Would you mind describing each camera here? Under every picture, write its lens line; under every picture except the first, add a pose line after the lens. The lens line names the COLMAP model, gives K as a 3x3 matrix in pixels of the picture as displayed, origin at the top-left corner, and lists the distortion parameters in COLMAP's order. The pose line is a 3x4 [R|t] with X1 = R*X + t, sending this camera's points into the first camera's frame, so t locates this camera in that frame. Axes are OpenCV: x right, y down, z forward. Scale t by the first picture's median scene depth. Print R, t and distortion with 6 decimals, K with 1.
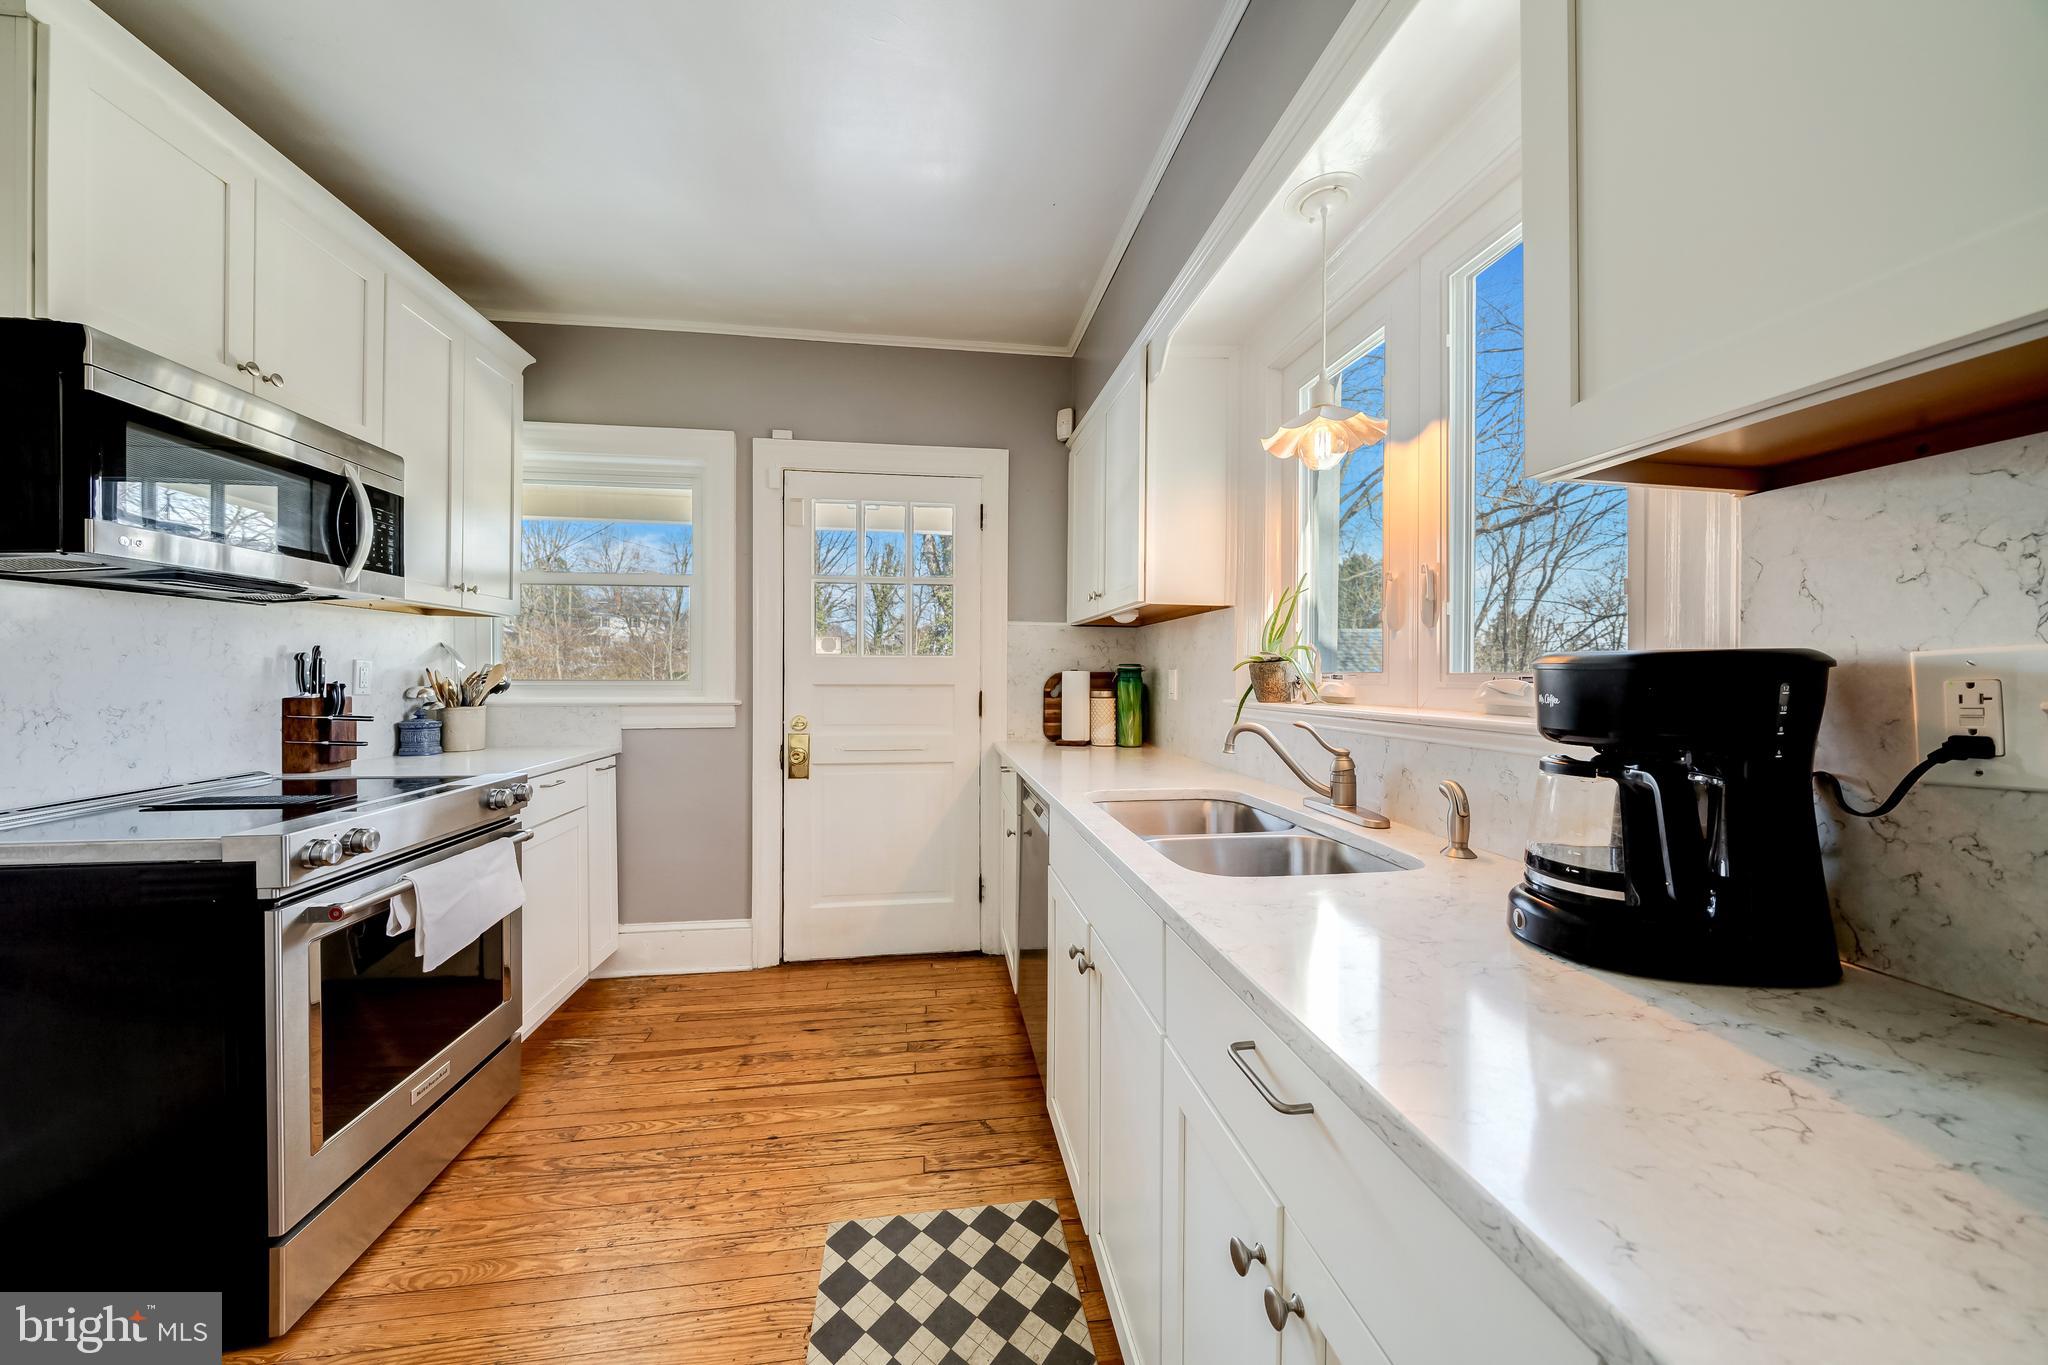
lens RADIAL K [[697.8, 0, 1025.0], [0, 697.8, 672.7], [0, 0, 1]] dist [-0.006076, 0.000639]
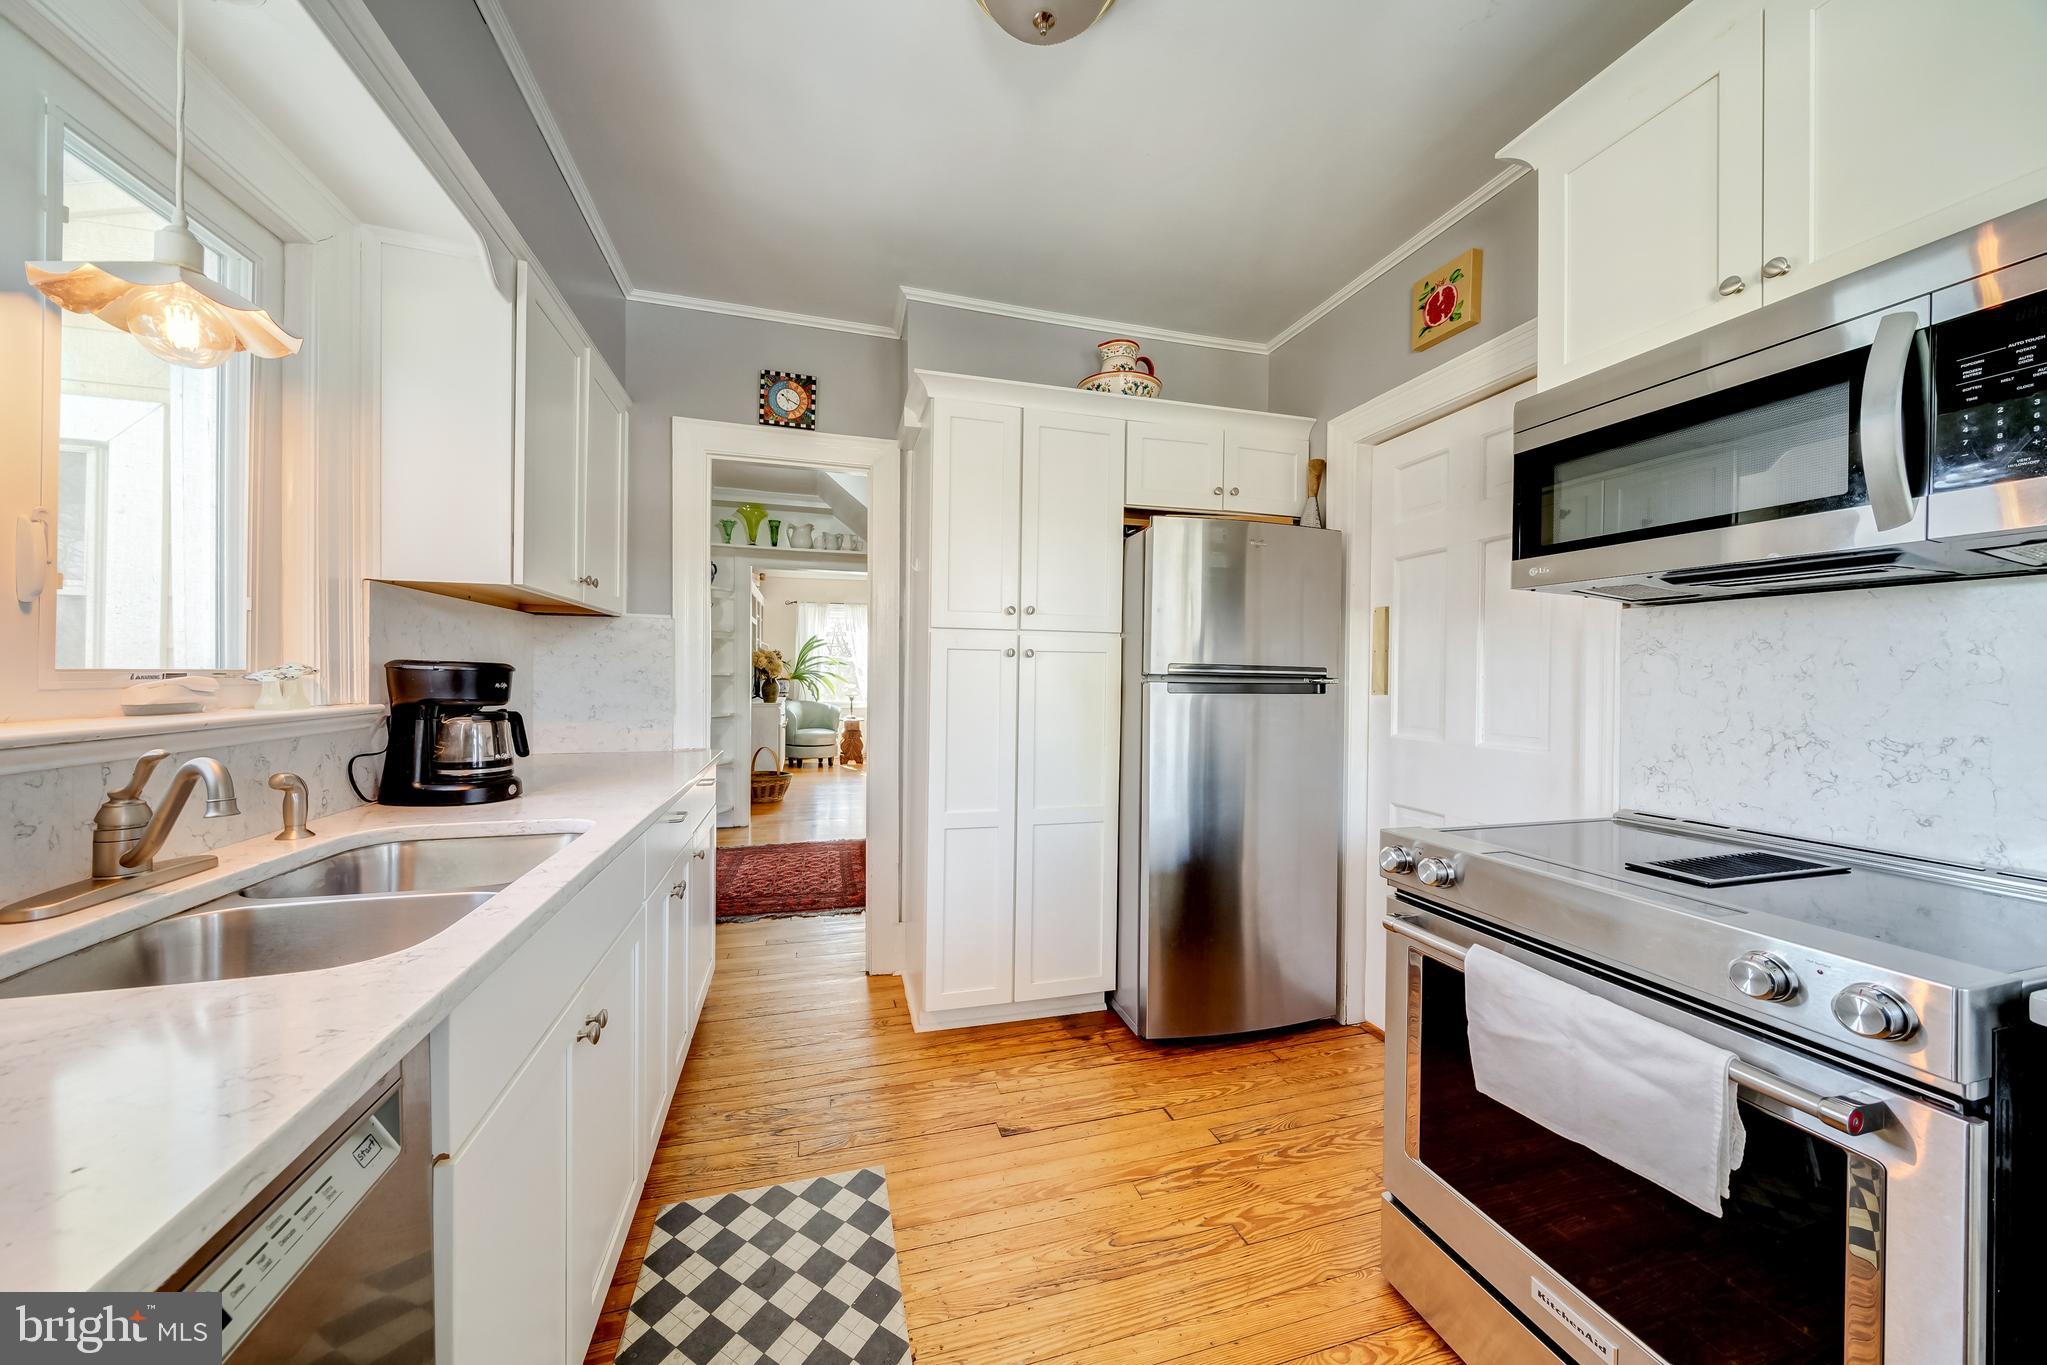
lens RADIAL K [[697.5, 0, 1024.3], [0, 697.5, 676.8], [0, 0, 1]] dist [-0.006076, 0.000639]
pose [[-0.990461, -0.015135, -0.136957, -0.260451], [-0.015224, 0.999884, -0.000392, -0.004298], [0.136947, 0.001697, -0.990577, 1.631519]]
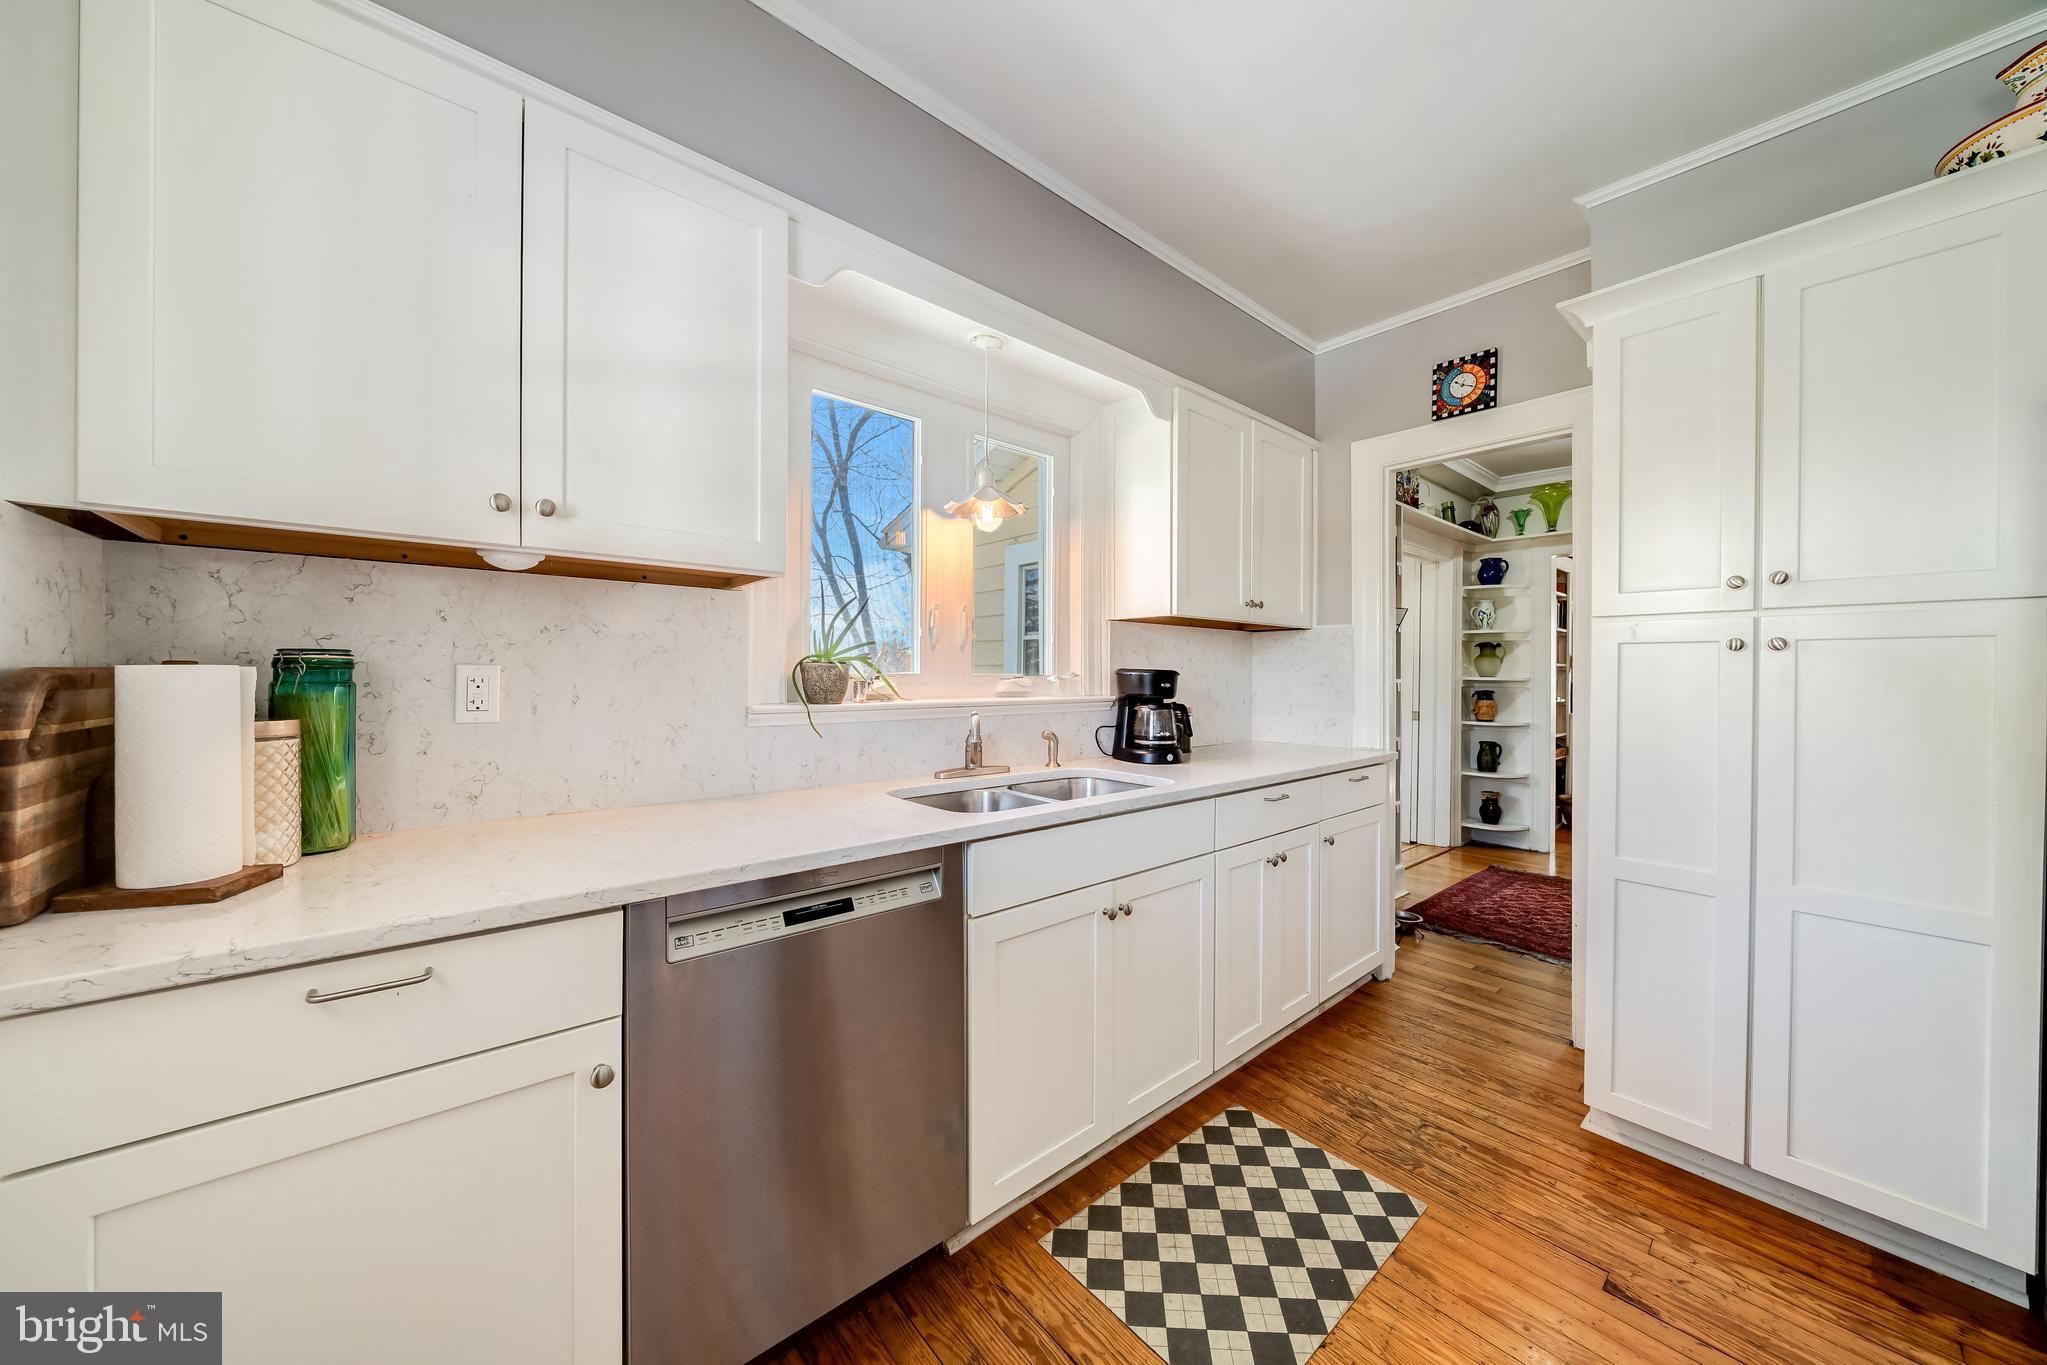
lens RADIAL K [[697.5, 0, 1021.1], [0, 697.5, 675.3], [0, 0, 1]] dist [-0.006076, 0.000639]
pose [[-0.529688, -0.010418, 0.848129, -0.748743], [-0.011283, 0.999923, 0.005236, -0.005273], [-0.848118, -0.006795, -0.529764, 1.562918]]
